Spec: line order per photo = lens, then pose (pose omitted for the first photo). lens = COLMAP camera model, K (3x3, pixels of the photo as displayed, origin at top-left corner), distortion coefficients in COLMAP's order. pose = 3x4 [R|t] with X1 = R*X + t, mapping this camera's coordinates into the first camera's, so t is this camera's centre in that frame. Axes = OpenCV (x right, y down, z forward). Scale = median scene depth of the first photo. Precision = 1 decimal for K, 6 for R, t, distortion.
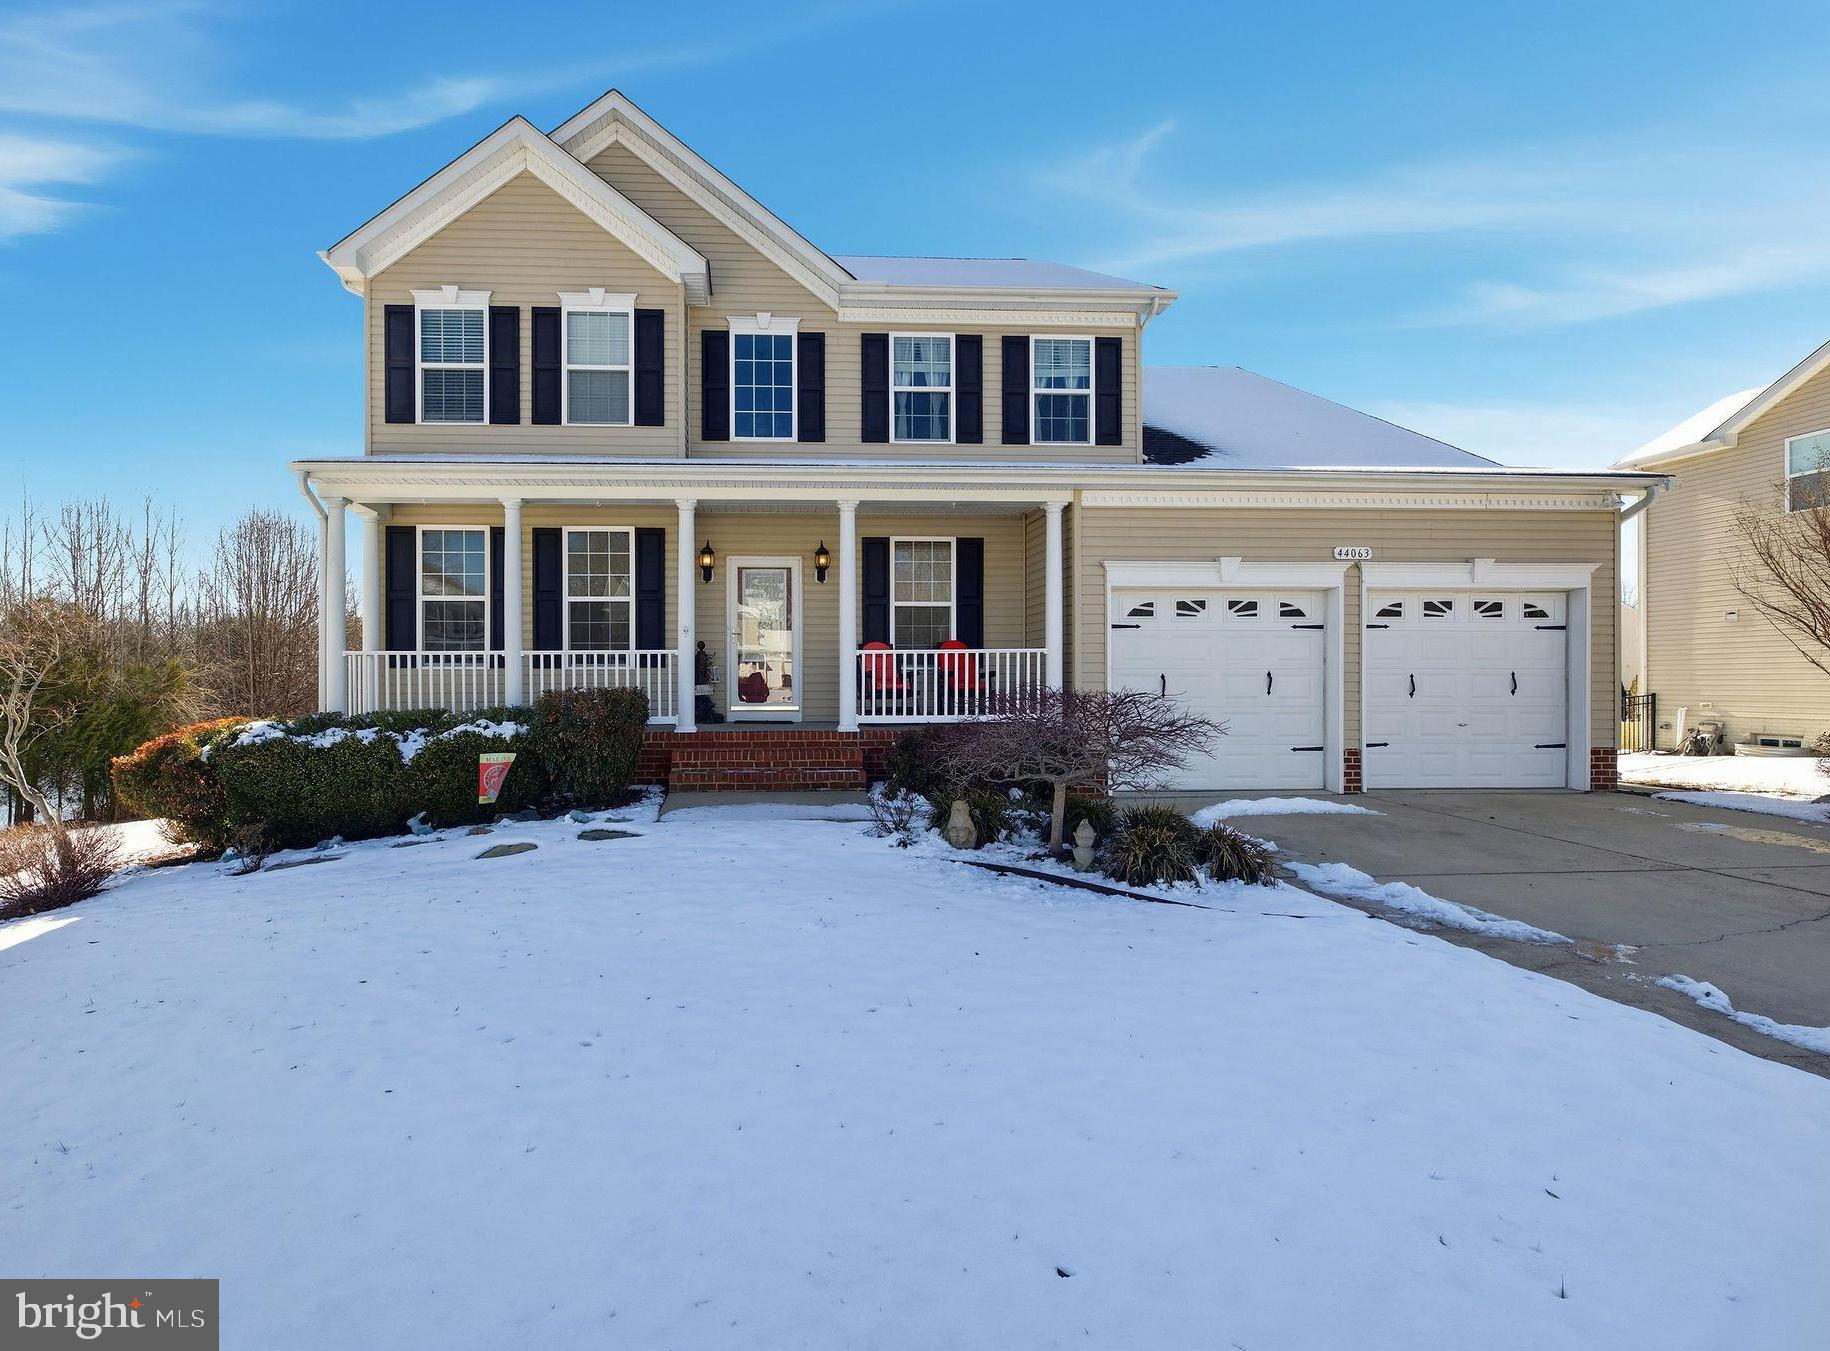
lens RADIAL K [[845.7, 0, 797.2], [0, 845.7, 688.8], [0, 0, 1]] dist [-0.000991, -0.000466]
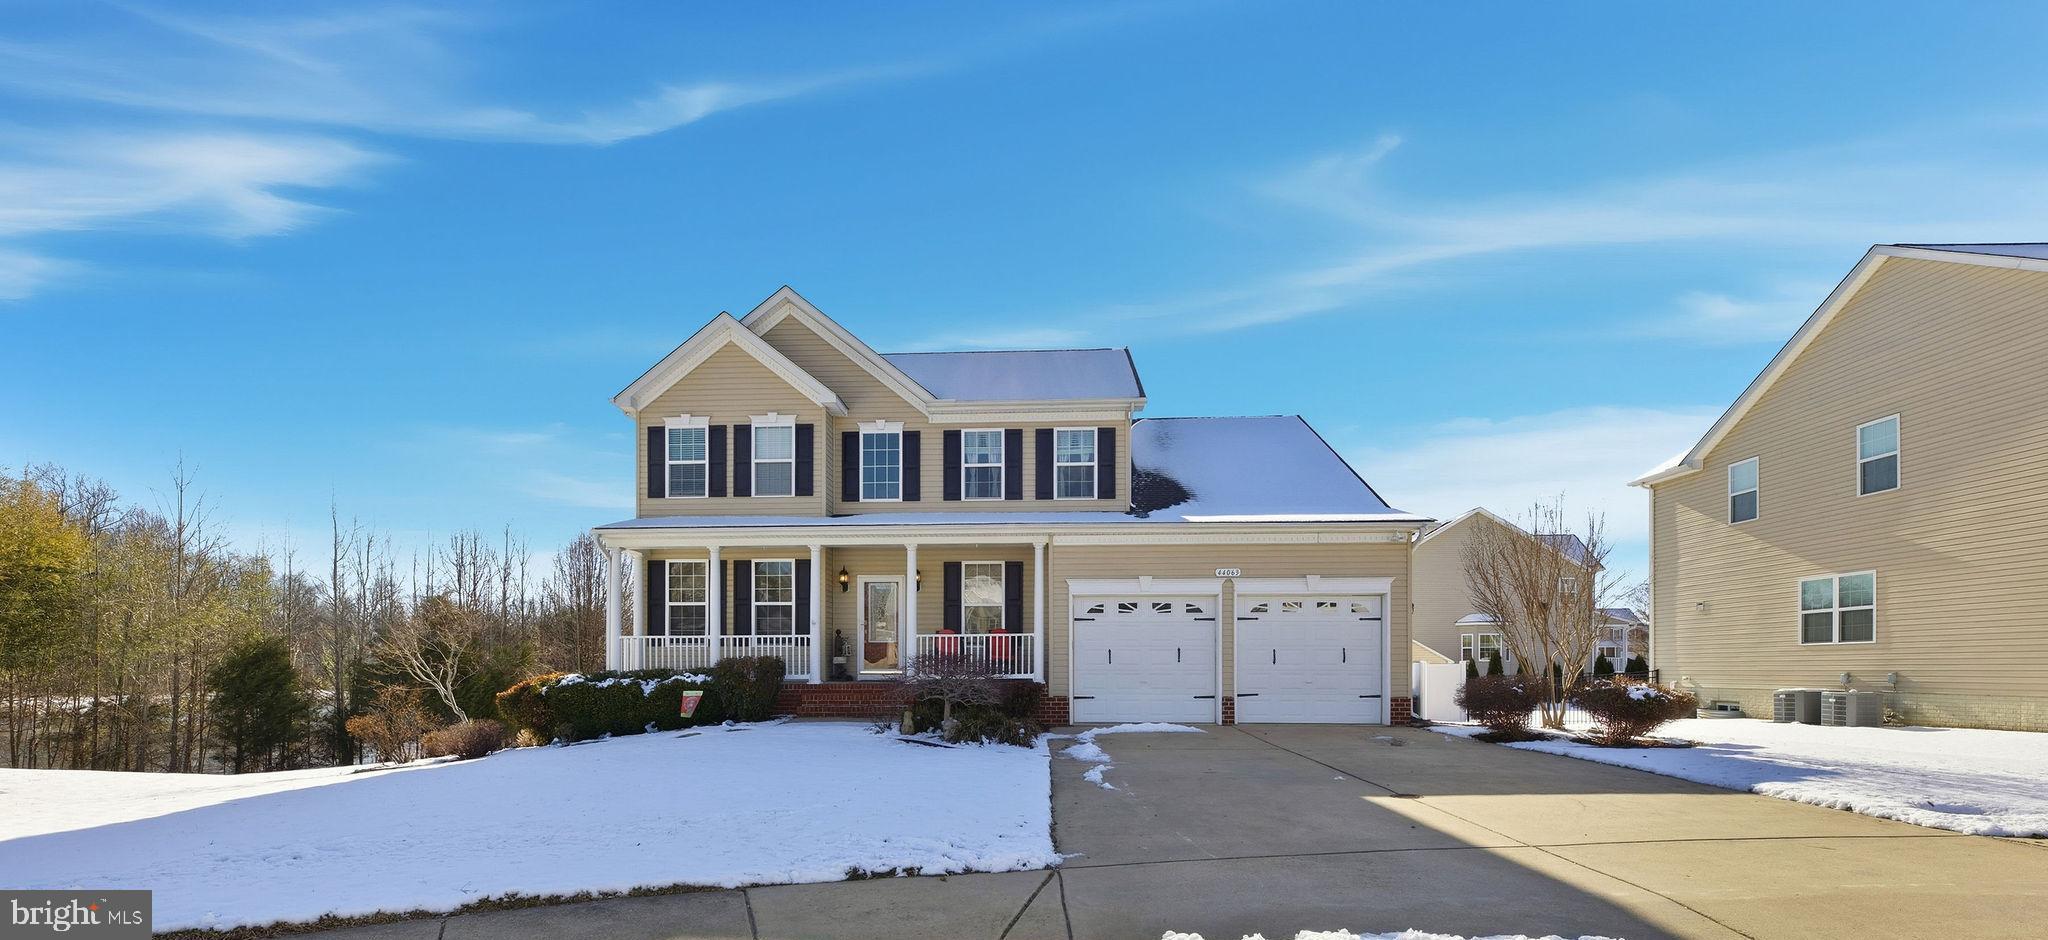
lens RADIAL K [[845.0, 0, 1023.2], [0, 845.0, 673.1], [0, 0, 1]] dist [-0.000265, -0.000096]
pose [[0.995145, 0.002227, -0.098399, 0.402272], [-0.002529, 0.999992, -0.002936, 0.030659], [0.098391, 0.003170, 0.995143, -0.564558]]
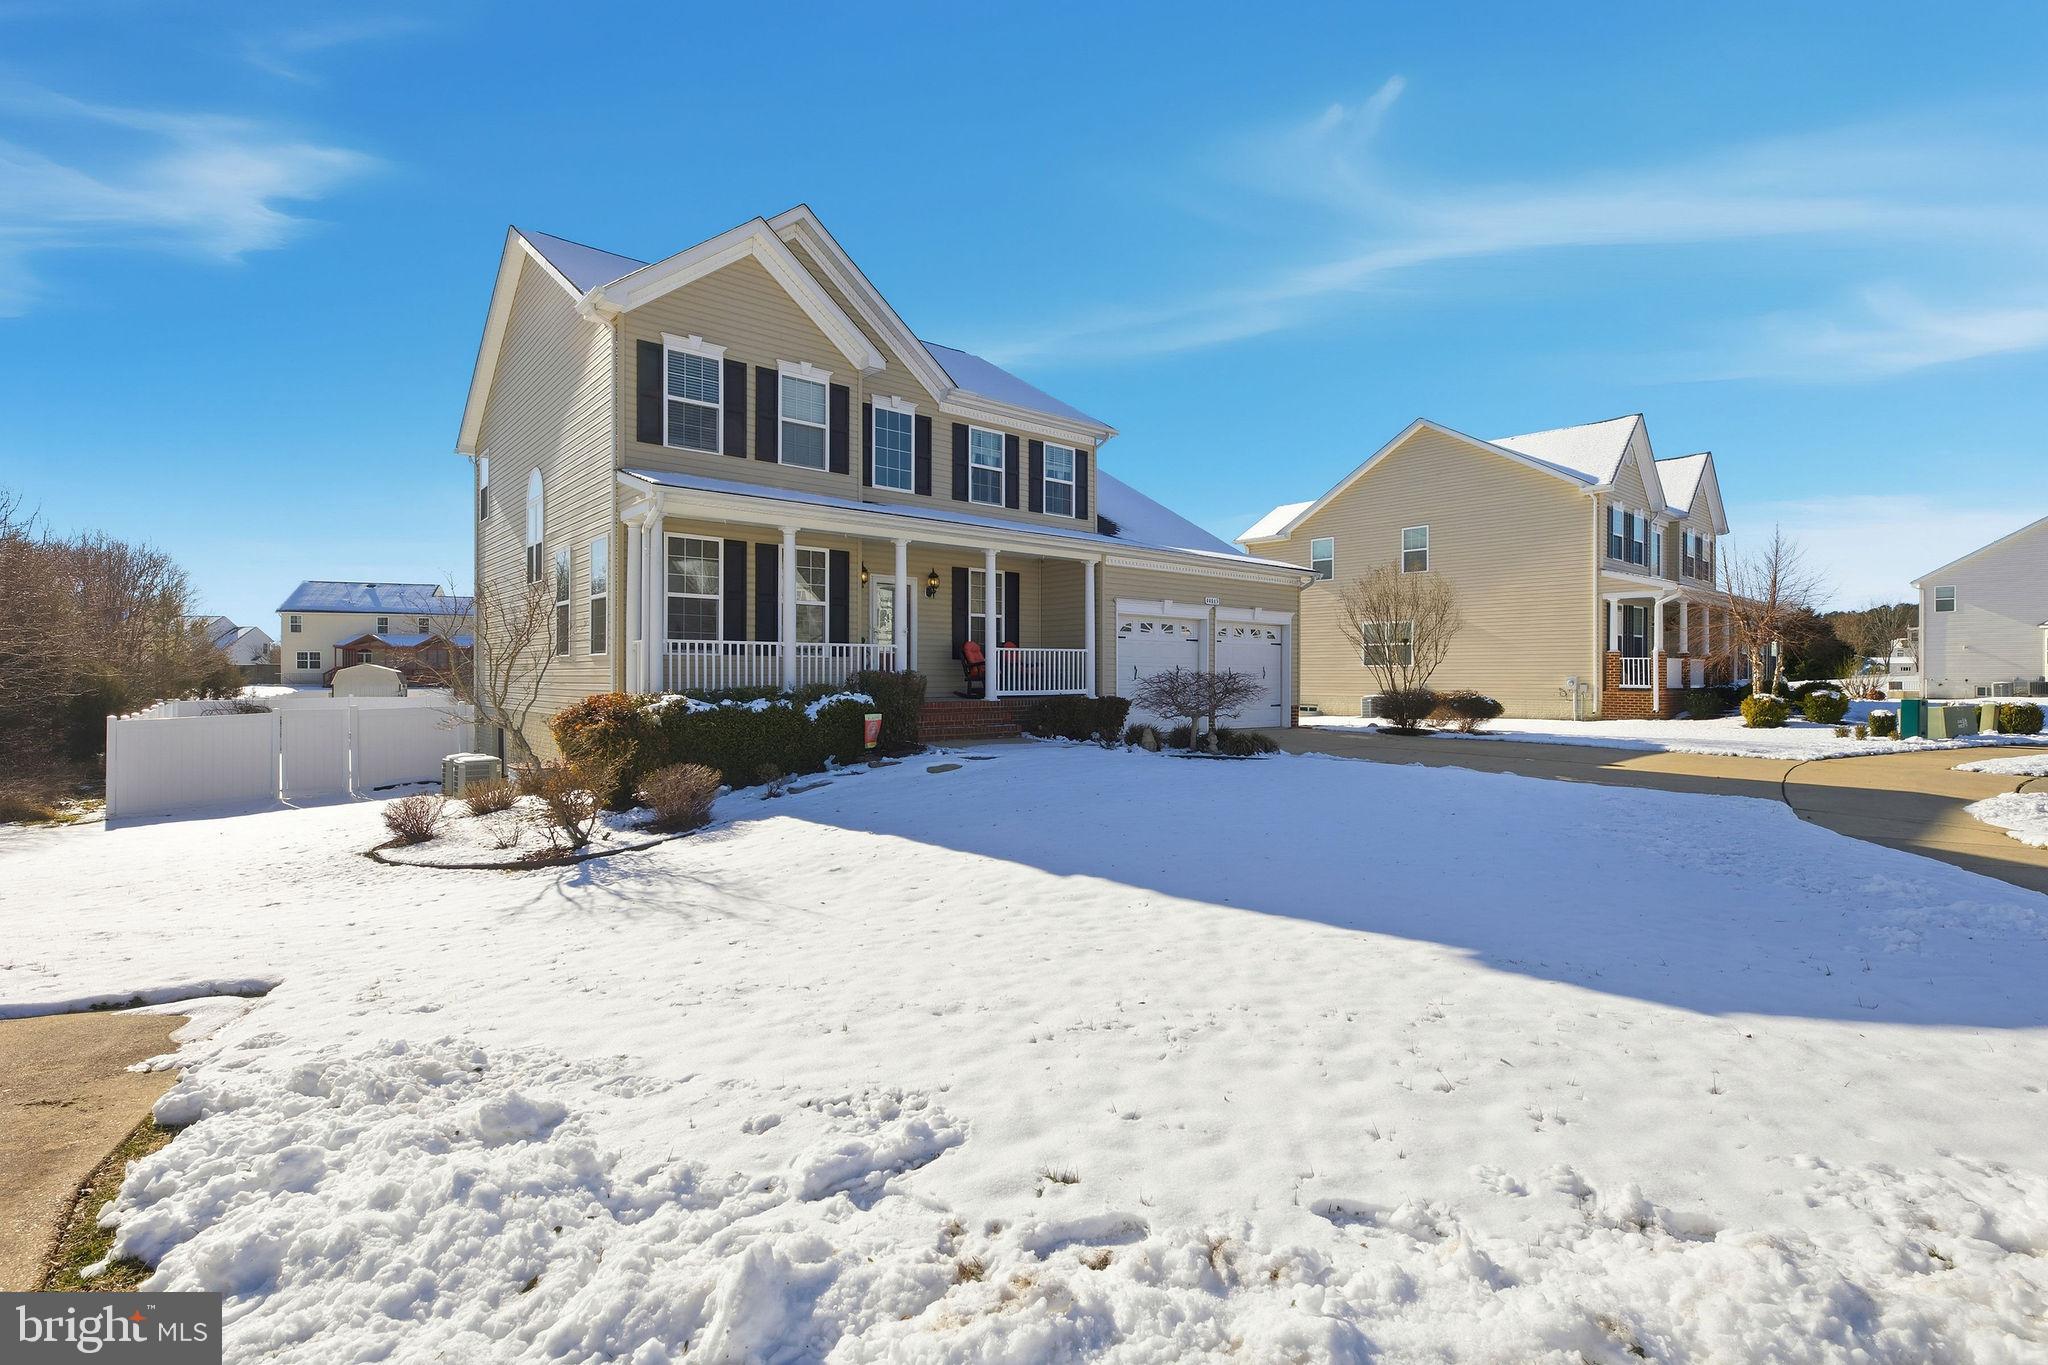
lens RADIAL K [[933.1, 0, 1024.0], [0, 933.1, 682.5], [0, 0, 1]] dist [0.001146, 0.000001]
pose [[0.793685, 0.000274, 0.608330, -0.835324], [-0.000463, 1.000000, 0.000155, 0.015007], [-0.608329, -0.000405, 0.793685, -0.333082]]
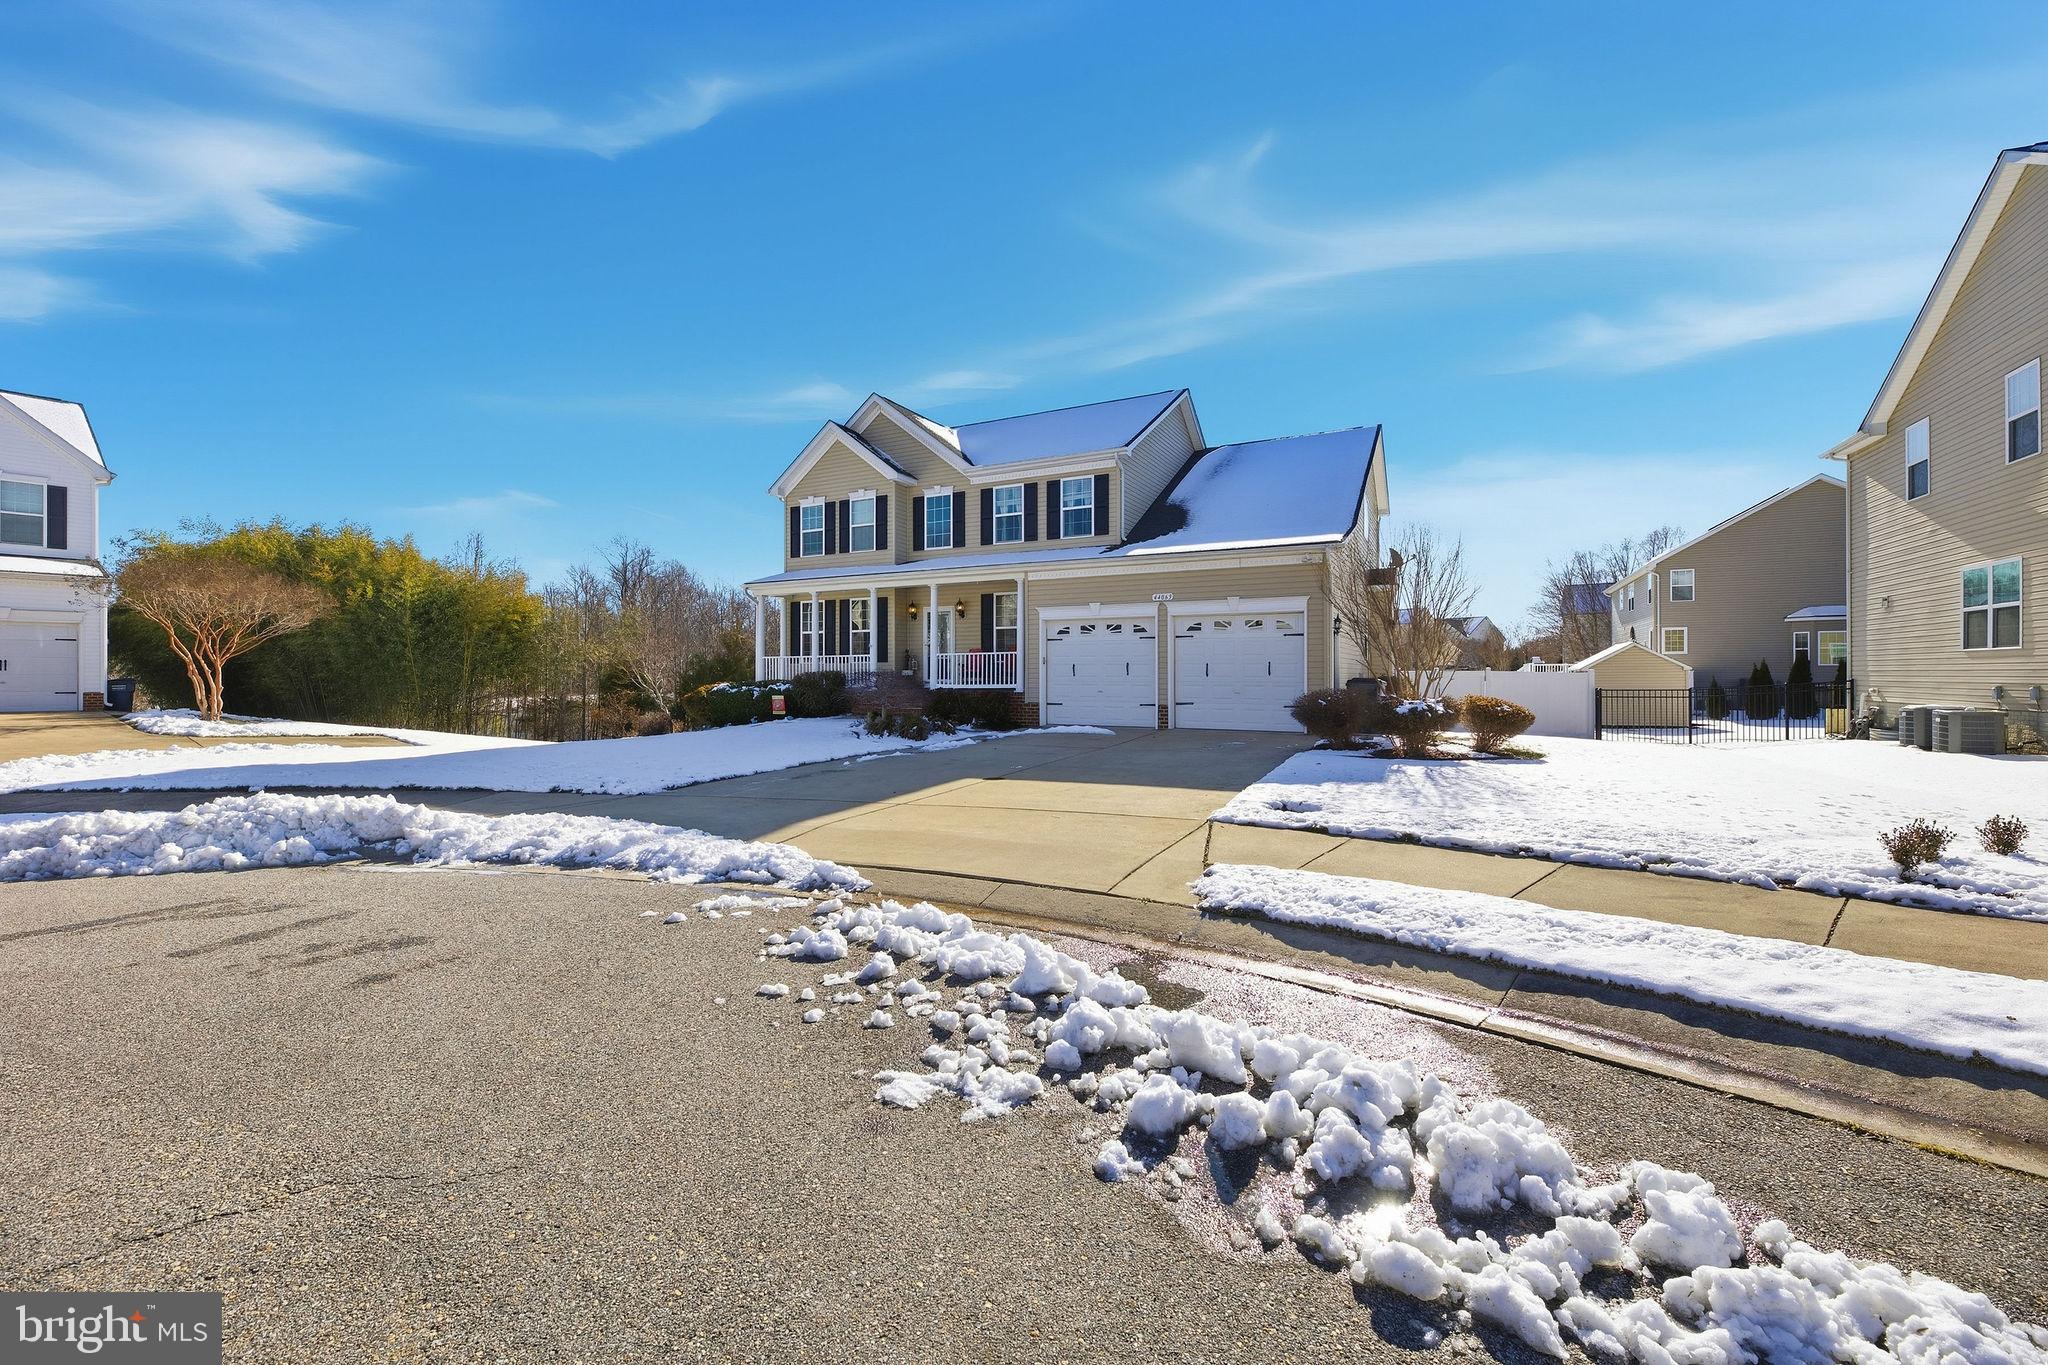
lens RADIAL K [[829.6, 0, 1024.0], [0, 829.6, 682.5], [0, 0, 1]] dist [-0.002250, -0.000486]
pose [[0.862719, 0.005691, -0.505651, 1.211853], [-0.003345, 0.999979, 0.005547, 0.013433], [0.505672, -0.003094, 0.862720, -0.640522]]
